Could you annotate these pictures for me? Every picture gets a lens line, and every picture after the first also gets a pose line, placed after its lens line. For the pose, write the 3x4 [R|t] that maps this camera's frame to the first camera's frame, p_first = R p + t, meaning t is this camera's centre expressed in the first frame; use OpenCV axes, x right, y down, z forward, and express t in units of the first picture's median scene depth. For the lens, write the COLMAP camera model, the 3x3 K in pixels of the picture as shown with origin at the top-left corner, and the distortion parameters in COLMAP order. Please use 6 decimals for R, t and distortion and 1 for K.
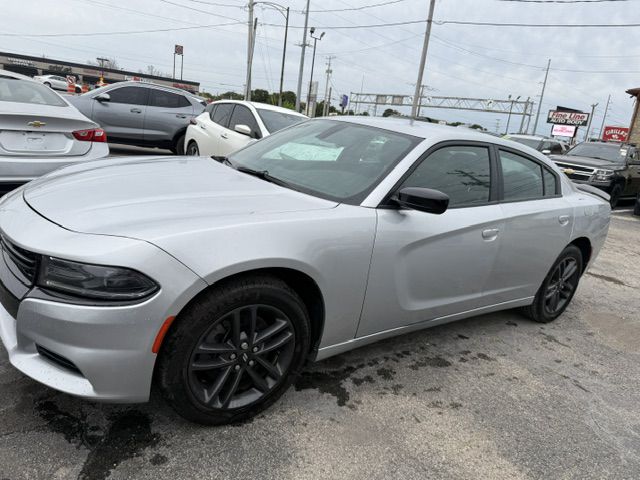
lens RADIAL K [[458.1, 0, 316.3], [0, 458.1, 242.3], [0, 0, 1]] dist [0.022307, -0.037453]
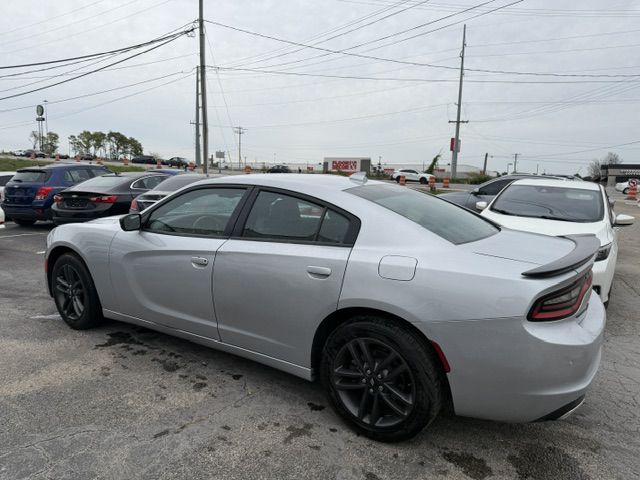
lens RADIAL K [[458.1, 0, 315.4], [0, 458.1, 239.6], [0, 0, 1]] dist [0.022307, -0.037453]
pose [[0.354408, 0.010357, -0.935034, 1.423911], [-0.232499, 0.969513, -0.077386, -0.047836], [0.905726, 0.244821, 0.346011, 0.810529]]
